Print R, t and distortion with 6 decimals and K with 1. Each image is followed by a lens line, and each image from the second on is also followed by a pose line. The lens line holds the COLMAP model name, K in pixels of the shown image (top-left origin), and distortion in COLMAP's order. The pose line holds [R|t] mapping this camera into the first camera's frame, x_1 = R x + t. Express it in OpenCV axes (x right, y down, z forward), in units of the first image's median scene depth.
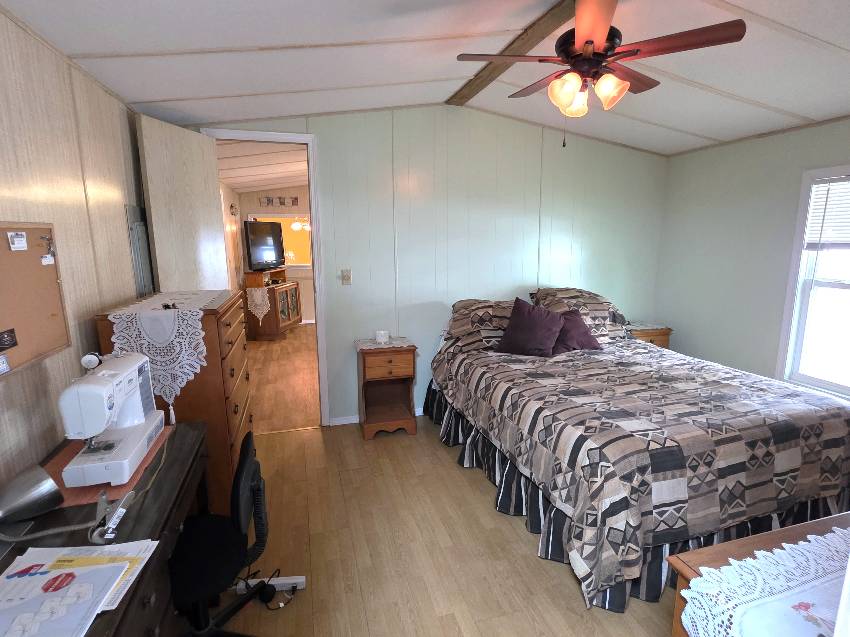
lens RADIAL K [[455.5, 0, 425.0], [0, 455.5, 318.5], [0, 0, 1]] dist [-0.002713, -0.000806]
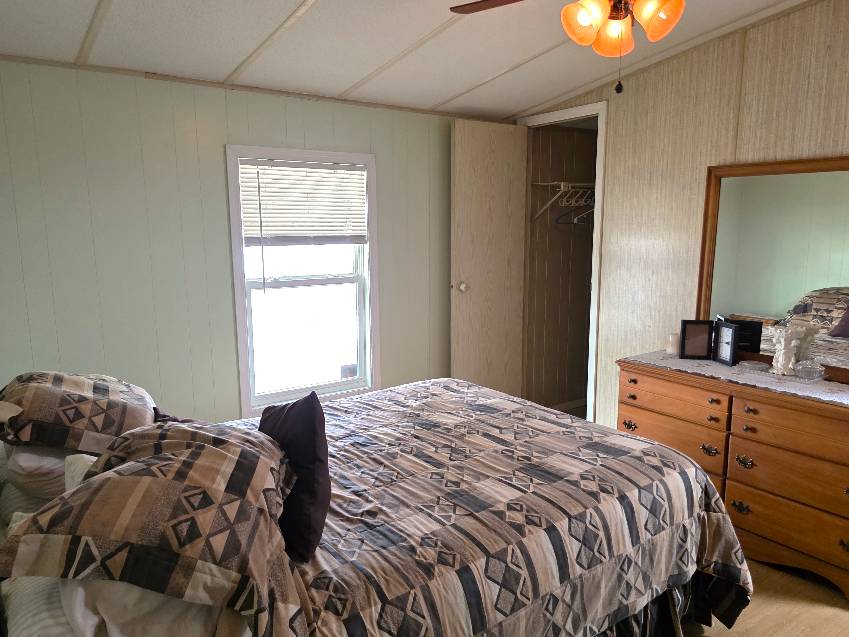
lens RADIAL K [[612.6, 0, 424.5], [0, 612.6, 318.5], [0, 0, 1]] dist [-0.085712, -0.000462]
pose [[-0.340138, -0.091095, 0.935953, -0.300018], [0.197910, 0.966071, 0.165949, -0.170523], [-0.919314, 0.241680, -0.310569, 1.276052]]
